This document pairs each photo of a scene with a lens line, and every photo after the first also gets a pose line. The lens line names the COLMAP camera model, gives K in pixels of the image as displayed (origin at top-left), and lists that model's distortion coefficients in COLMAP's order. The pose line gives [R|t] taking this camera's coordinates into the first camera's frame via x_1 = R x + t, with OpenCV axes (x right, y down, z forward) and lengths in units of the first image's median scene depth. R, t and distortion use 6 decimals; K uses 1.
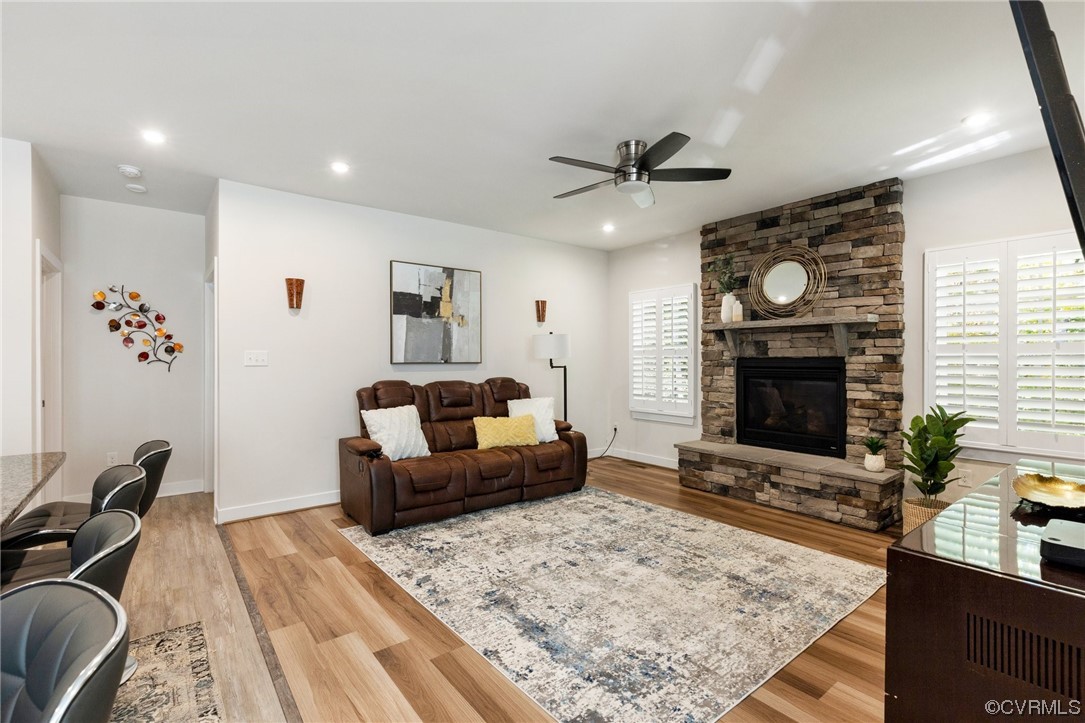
lens RADIAL K [[493.6, 0, 535.9], [0, 493.6, 357.7], [0, 0, 1]] dist [0.005538, -0.000543]
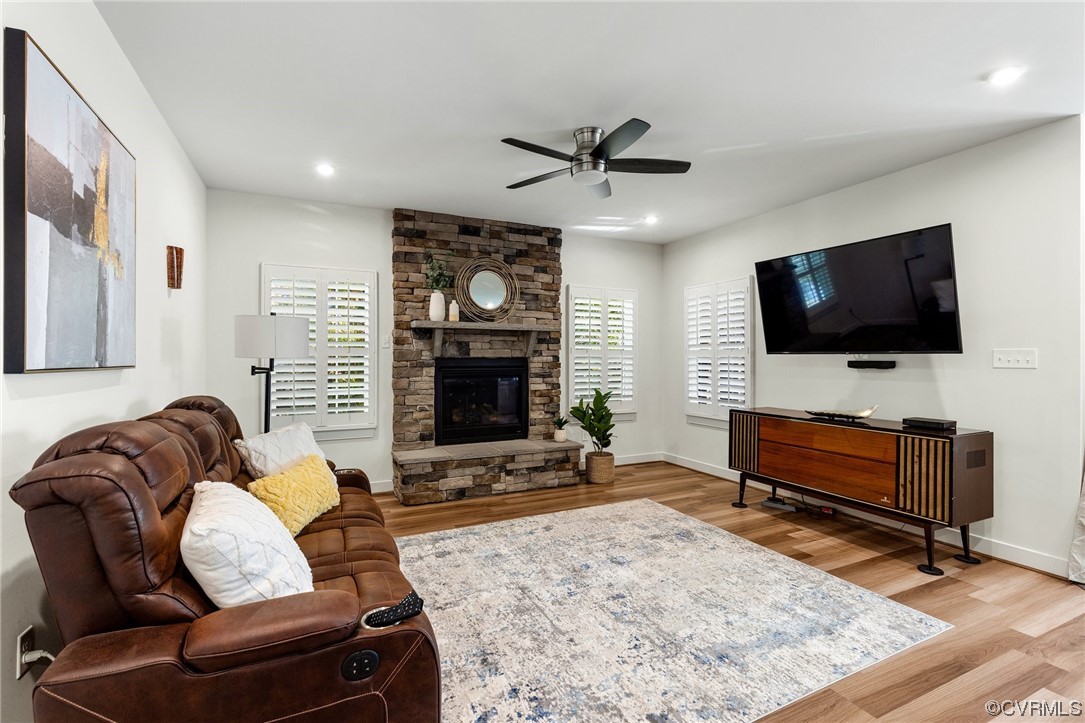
lens RADIAL K [[493.6, 0, 535.9], [0, 493.6, 357.7], [0, 0, 1]] dist [0.005538, -0.000543]
pose [[0.207752, 0.003987, 0.978173, -0.606846], [-0.002383, 0.999991, -0.003569, 0.003560], [-0.978179, -0.001590, 0.207760, 0.730996]]
